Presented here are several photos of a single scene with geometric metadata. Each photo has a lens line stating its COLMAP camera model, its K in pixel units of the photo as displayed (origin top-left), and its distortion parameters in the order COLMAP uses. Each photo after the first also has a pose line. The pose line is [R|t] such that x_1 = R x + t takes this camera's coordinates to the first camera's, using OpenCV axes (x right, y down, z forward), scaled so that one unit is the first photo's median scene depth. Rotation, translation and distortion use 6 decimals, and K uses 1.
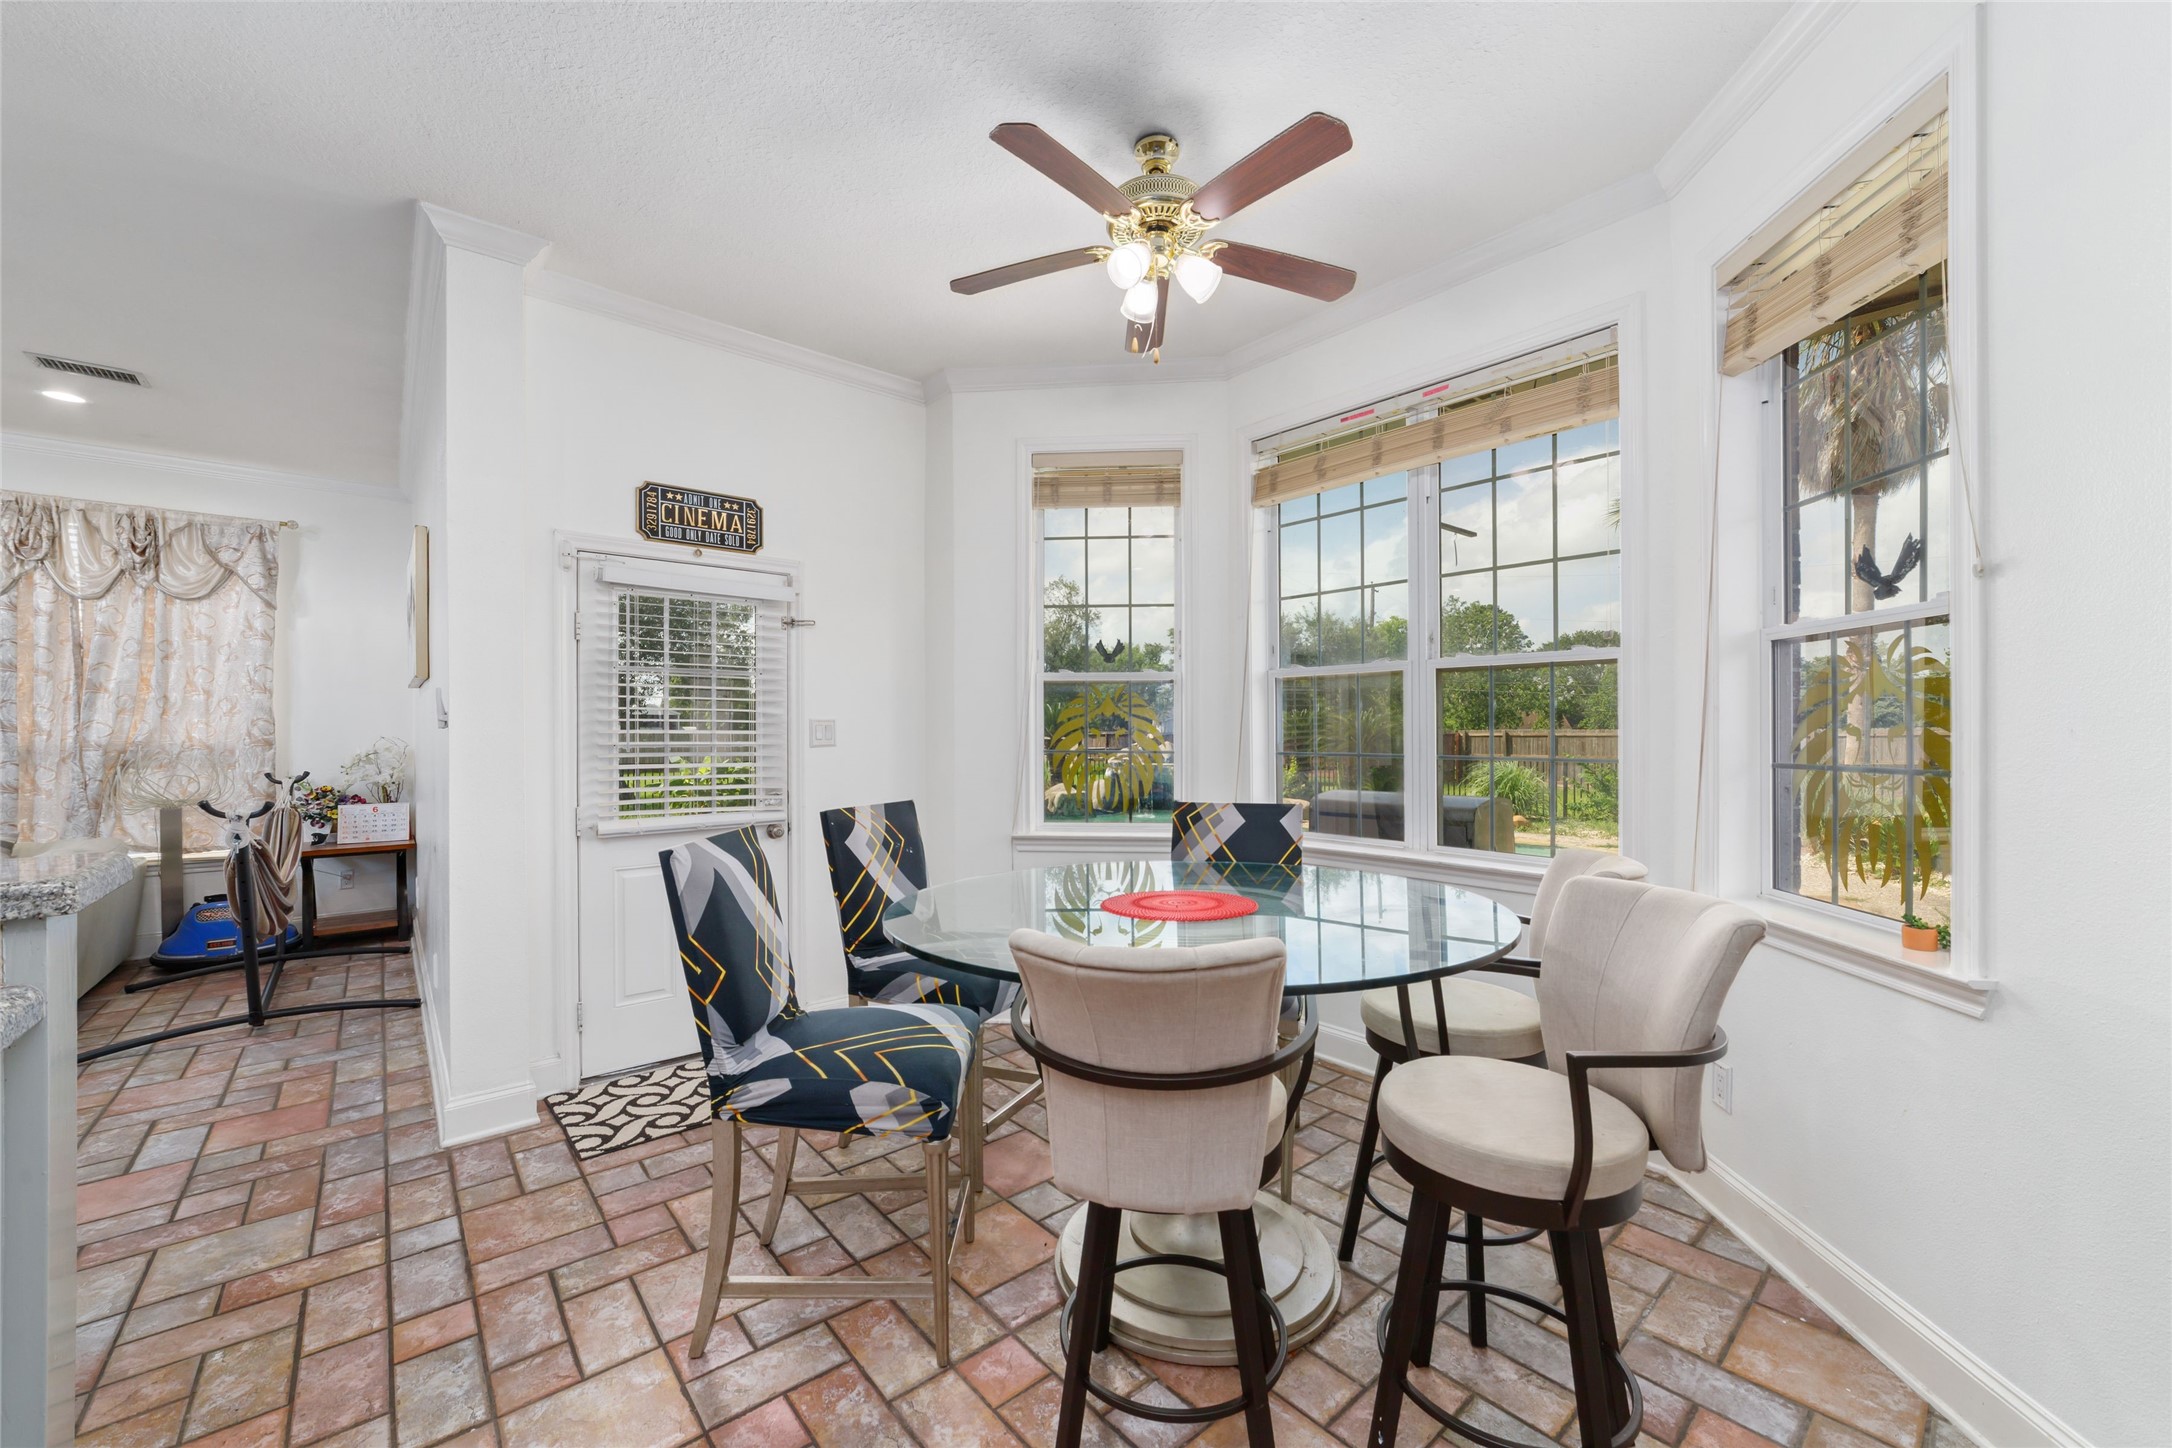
lens RADIAL K [[846.3, 0, 1082.8], [0, 846.3, 730.4], [0, 0, 1]] dist [-0.023738, 0.009295]
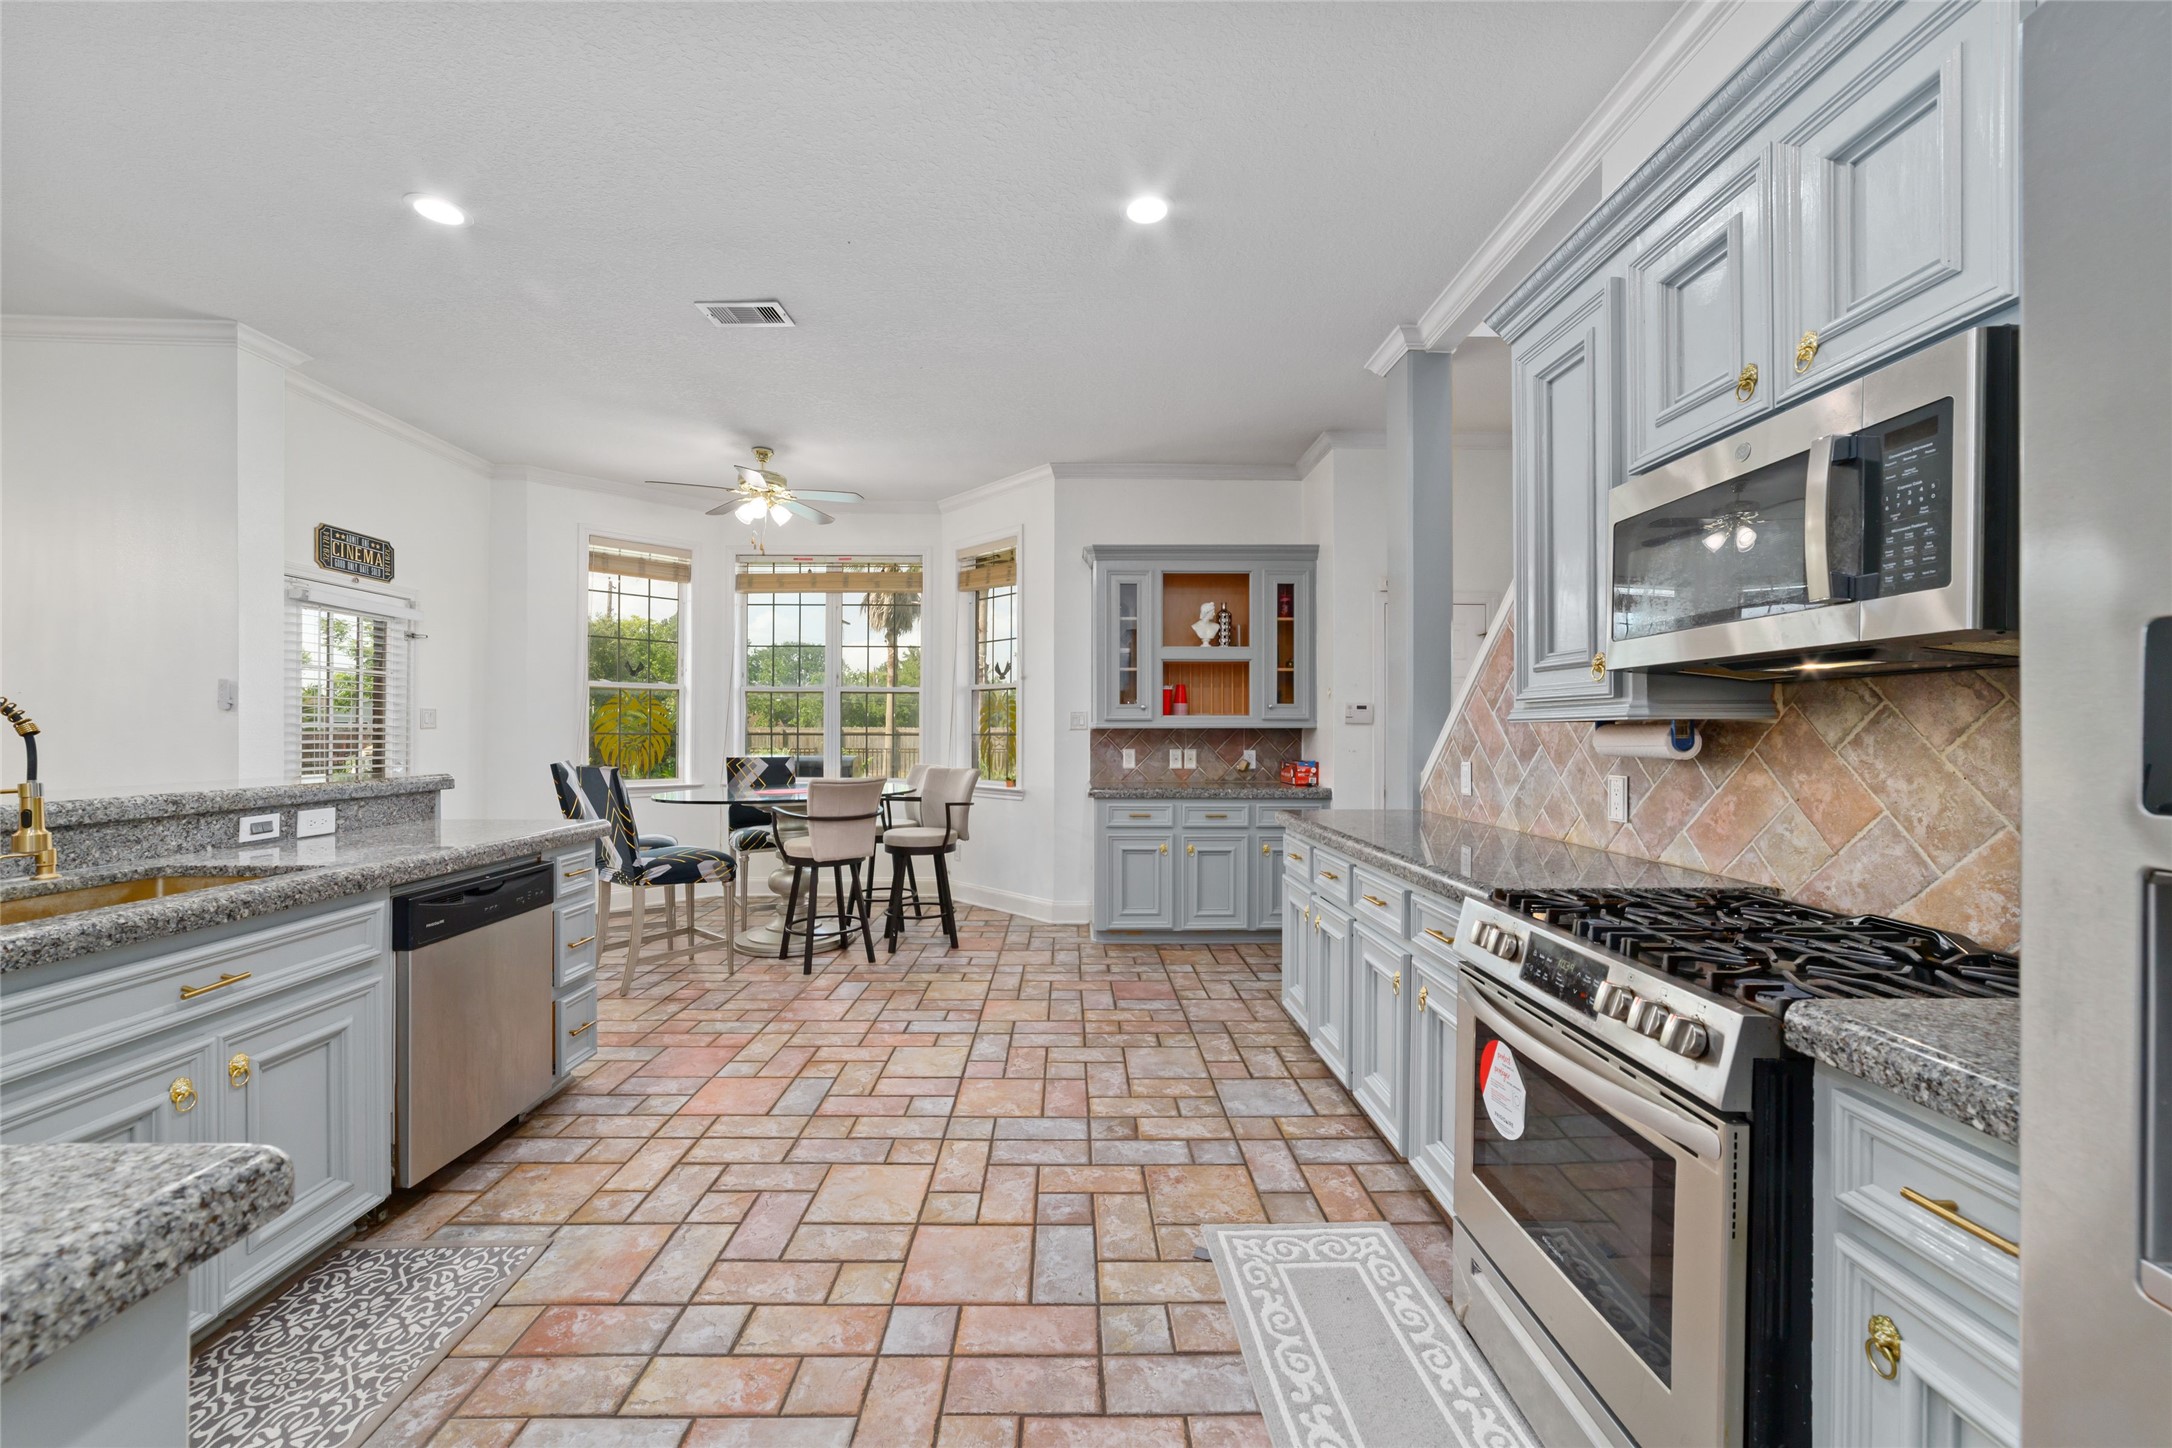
lens RADIAL K [[846.3, 0, 1082.8], [0, 846.3, 730.4], [0, 0, 1]] dist [-0.023738, 0.009295]
pose [[0.638078, 0.007986, 0.769931, -0.731640], [-0.007495, 0.999963, -0.004160, 0.021856], [-0.769936, -0.003116, 0.638114, -0.713640]]
